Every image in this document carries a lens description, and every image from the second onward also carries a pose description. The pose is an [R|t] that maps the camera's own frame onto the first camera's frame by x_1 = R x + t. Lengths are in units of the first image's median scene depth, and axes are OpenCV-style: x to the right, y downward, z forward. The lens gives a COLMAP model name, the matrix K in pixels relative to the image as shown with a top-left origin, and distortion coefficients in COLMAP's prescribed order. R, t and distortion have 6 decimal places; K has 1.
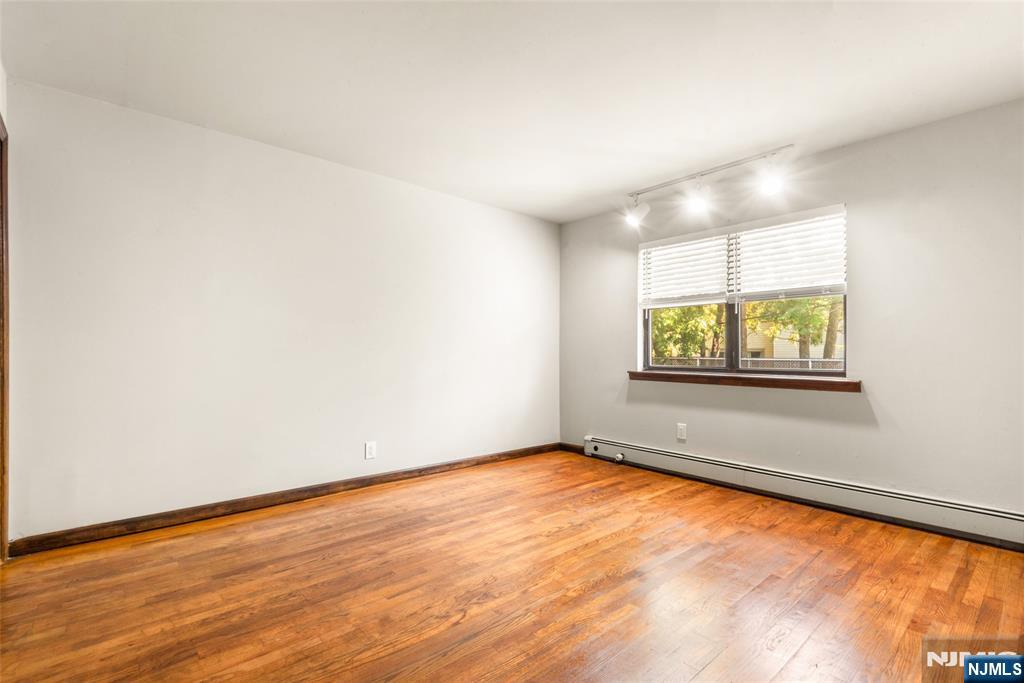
lens RADIAL K [[472.3, 0, 520.2], [0, 472.3, 345.2], [0, 0, 1]] dist [0.041612, -0.024326]
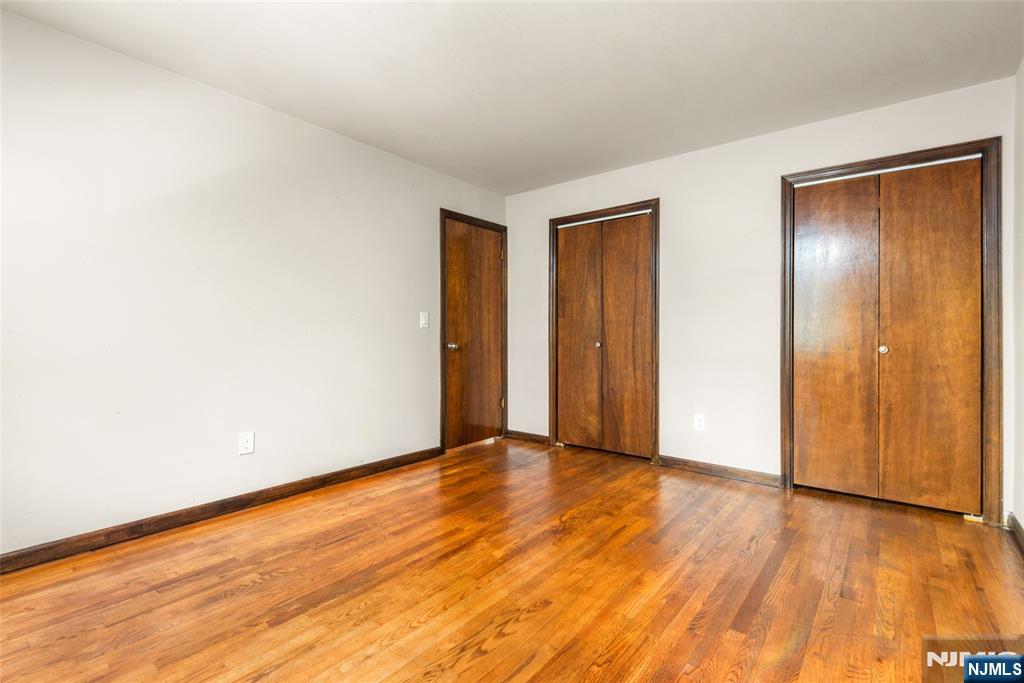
lens RADIAL K [[472.3, 0, 520.2], [0, 472.3, 345.2], [0, 0, 1]] dist [0.041612, -0.024326]
pose [[-0.984561, -0.003313, -0.175010, 0.210643], [-0.004173, 0.999981, 0.004551, 0.036623], [0.174991, 0.005211, -0.984556, 2.012788]]
